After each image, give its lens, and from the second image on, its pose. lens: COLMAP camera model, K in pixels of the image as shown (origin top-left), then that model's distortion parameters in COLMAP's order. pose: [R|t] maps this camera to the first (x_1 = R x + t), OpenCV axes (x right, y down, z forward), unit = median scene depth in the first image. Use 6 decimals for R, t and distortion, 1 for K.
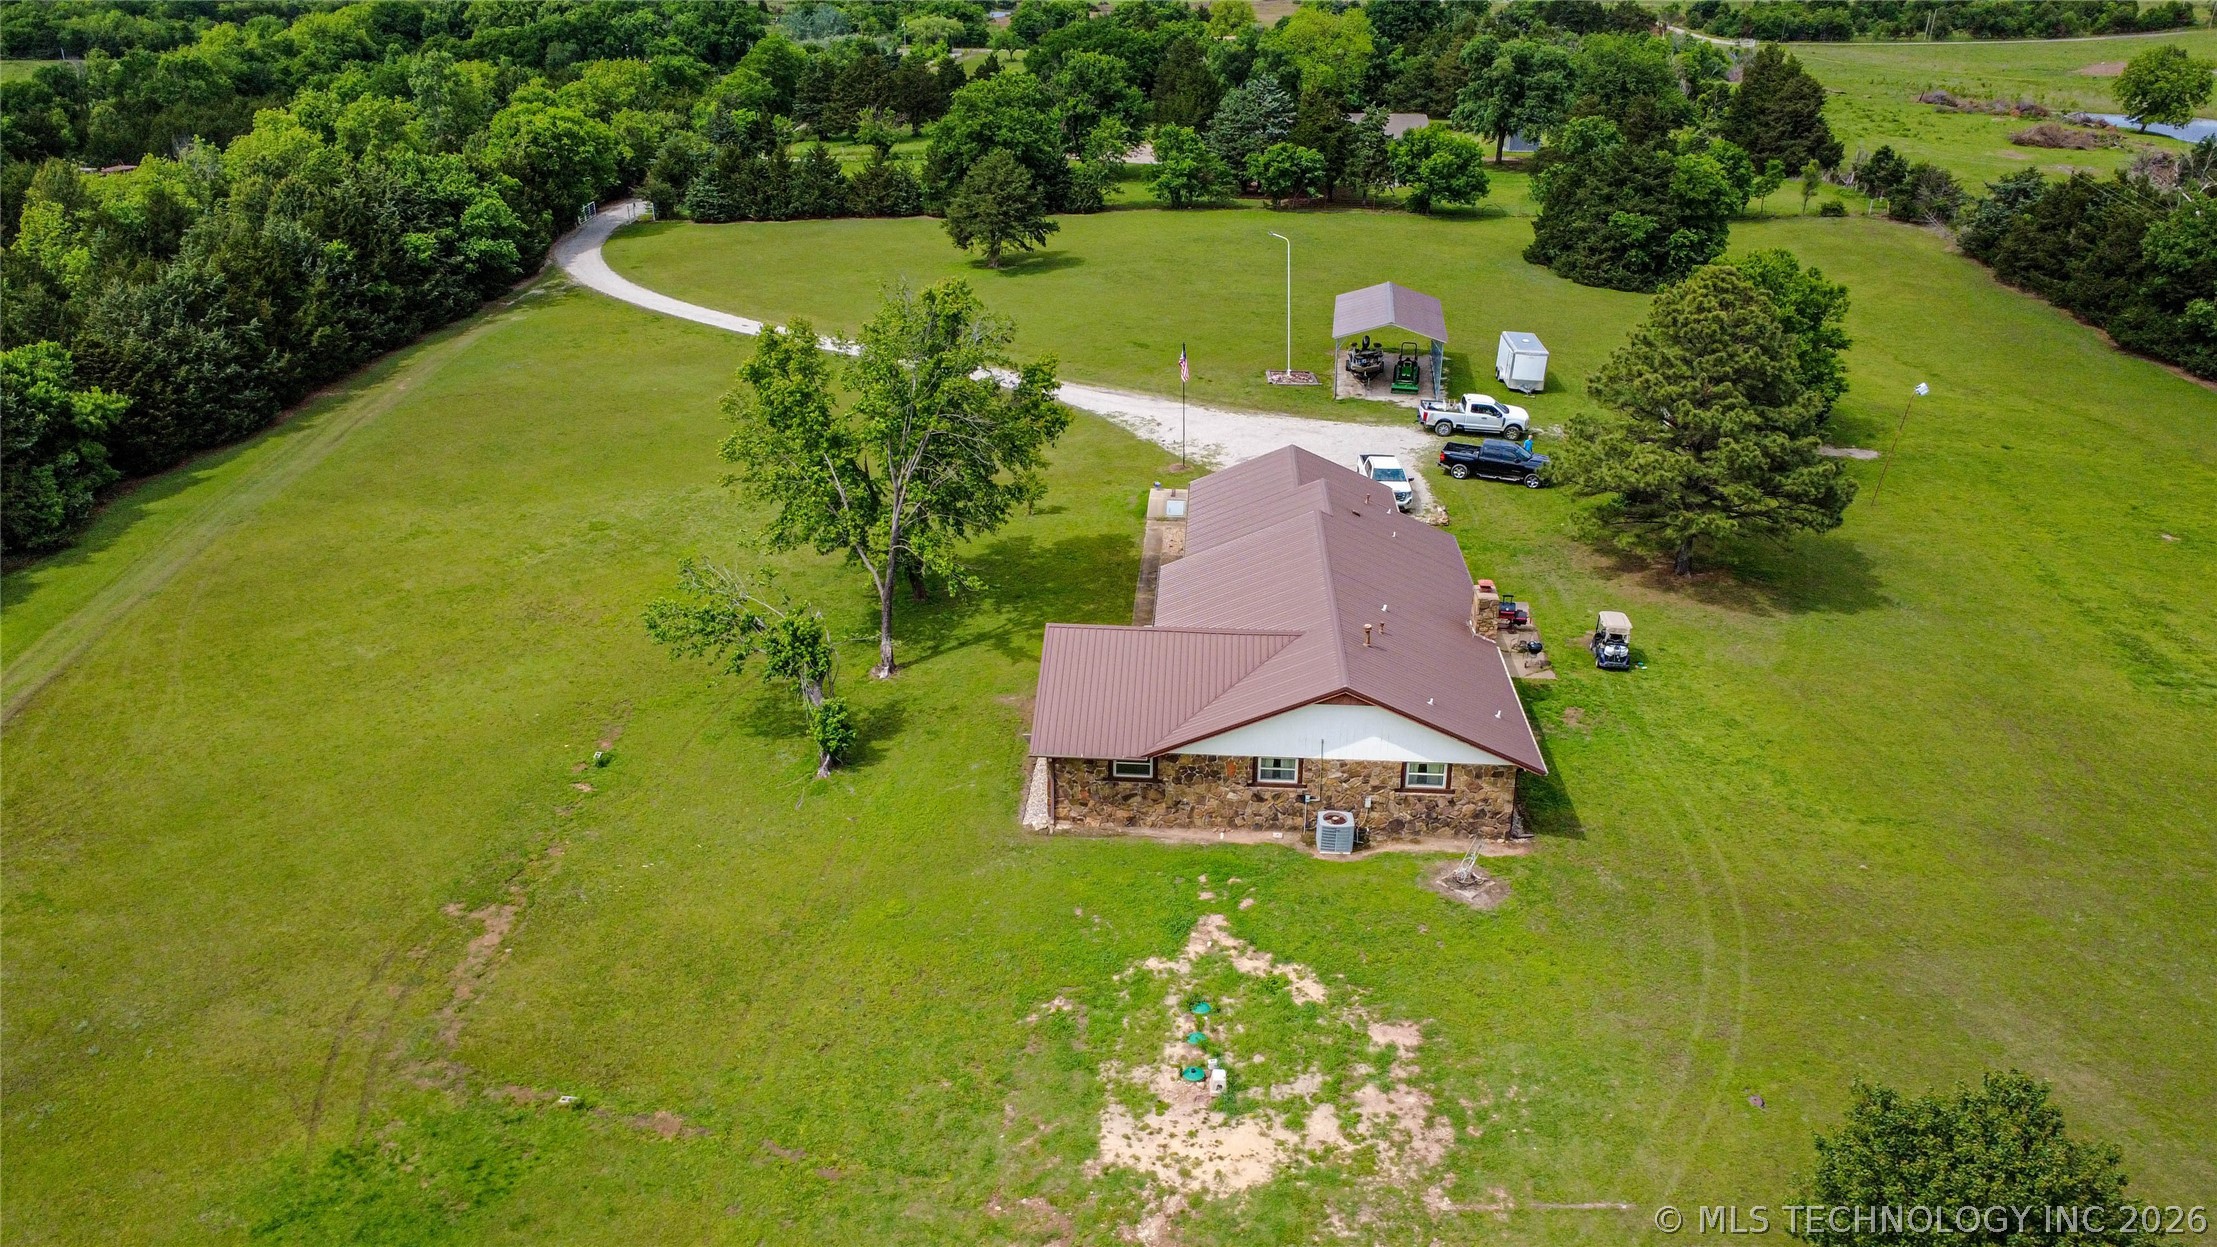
lens RADIAL K [[1601.1, 0, 1105.5], [0, 1601.1, 633.8], [0, 0, 1]] dist [-0.004006, 0.003728]
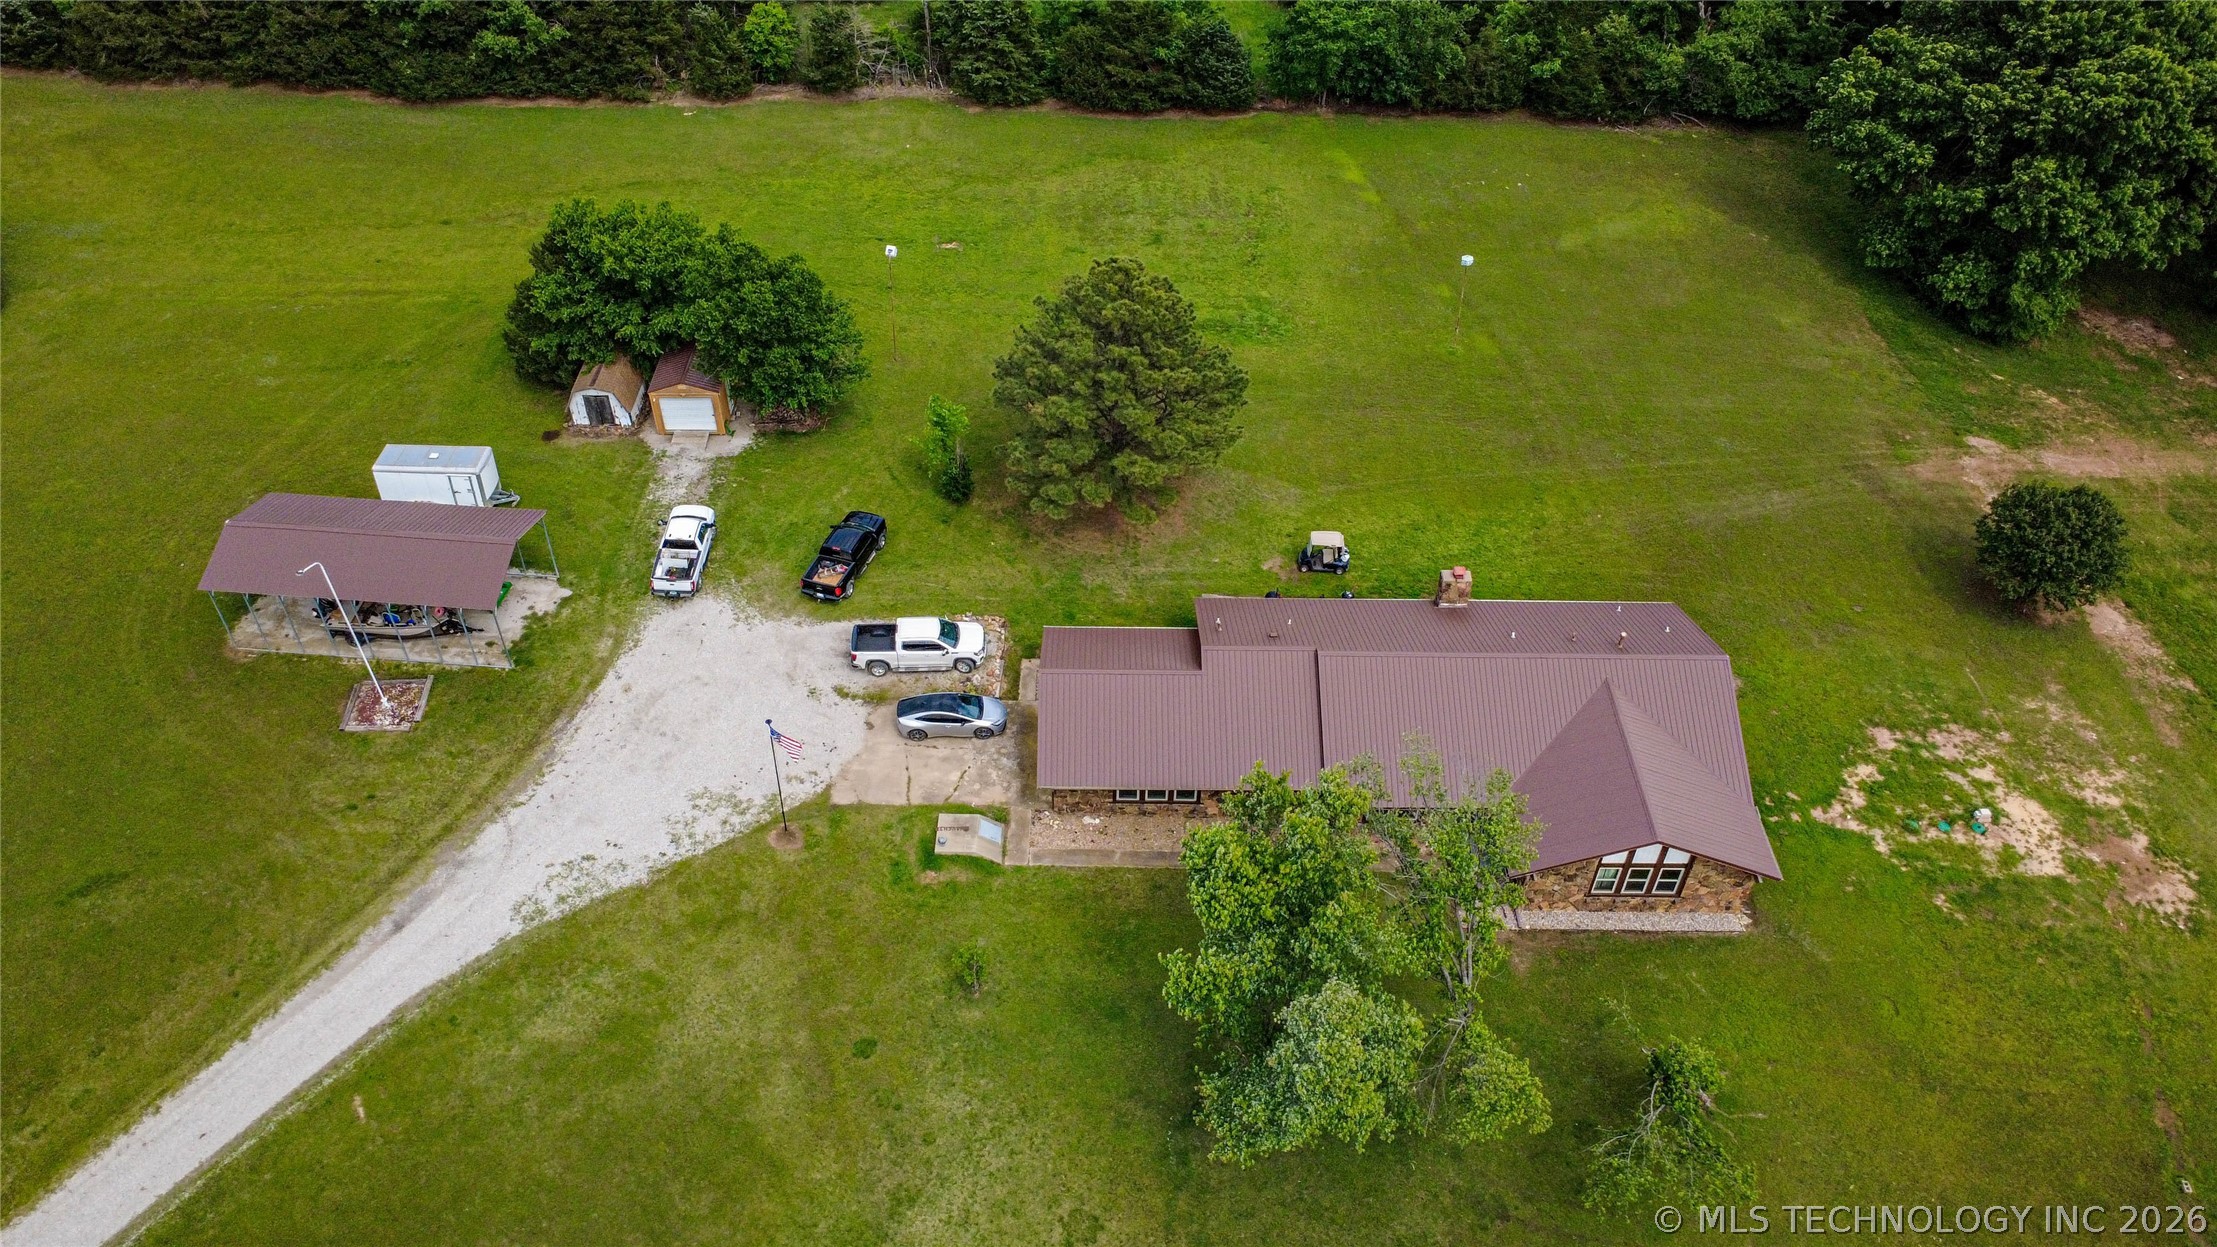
lens RADIAL K [[1601.1, 0, 1107.7], [0, 1601.1, 632.5], [0, 0, 1]] dist [-0.004006, 0.003728]
pose [[-0.069107, -0.687831, 0.722574, -0.290253], [0.372943, 0.653977, 0.658200, -0.397126], [-0.925277, 0.314965, 0.211327, 0.435486]]
